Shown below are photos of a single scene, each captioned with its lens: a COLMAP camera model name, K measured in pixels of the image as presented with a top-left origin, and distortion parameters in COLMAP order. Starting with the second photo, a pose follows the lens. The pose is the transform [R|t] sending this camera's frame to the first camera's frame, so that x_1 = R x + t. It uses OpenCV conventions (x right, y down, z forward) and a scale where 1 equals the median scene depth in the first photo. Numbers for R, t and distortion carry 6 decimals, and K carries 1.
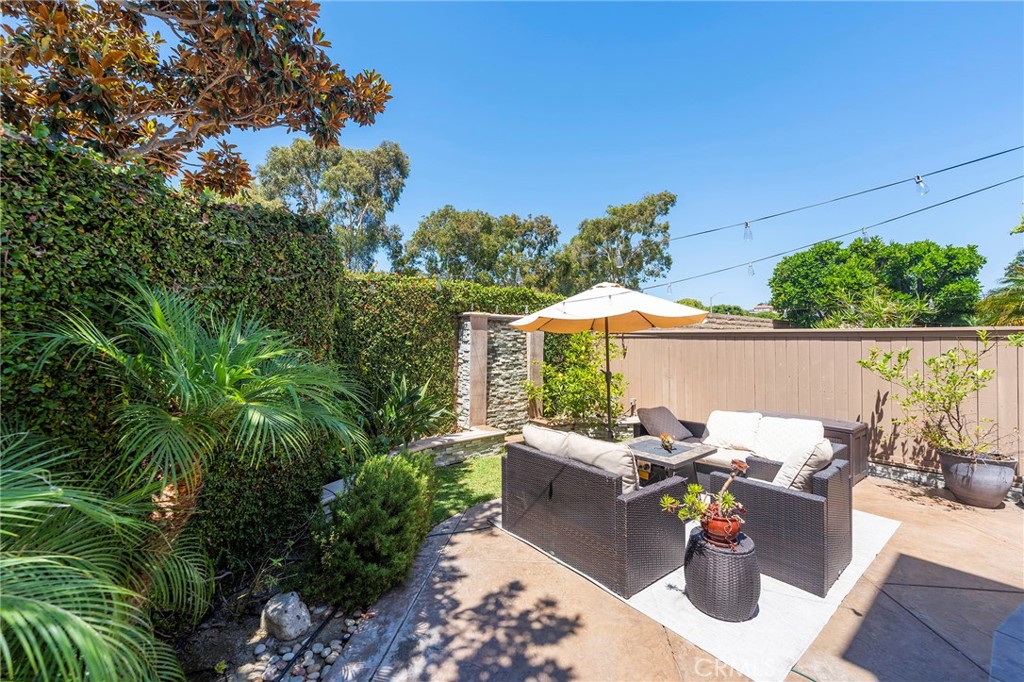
lens RADIAL K [[405.5, 0, 506.4], [0, 405.5, 333.1], [0, 0, 1]] dist [0.013000, 0.000295]
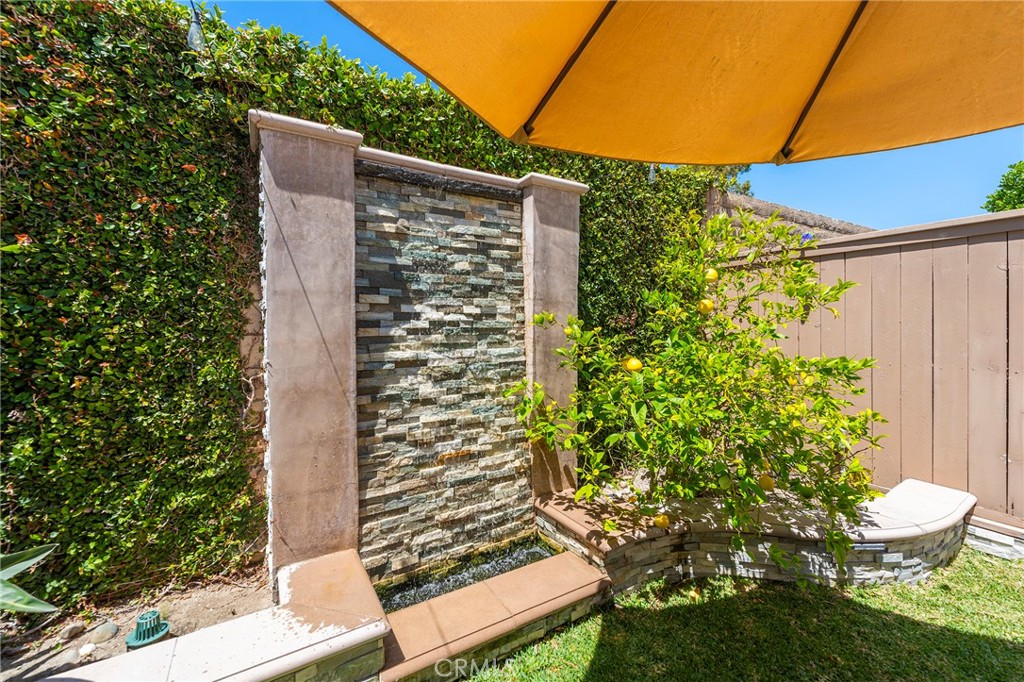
lens RADIAL K [[413.5, 0, 510.5], [0, 413.5, 337.9], [0, 0, 1]] dist [-0.000046, -0.000753]
pose [[0.992161, -0.010556, -0.124519, 0.083573], [0.016158, 0.998898, 0.044068, 0.071019], [0.123916, -0.045734, 0.991238, 0.704158]]
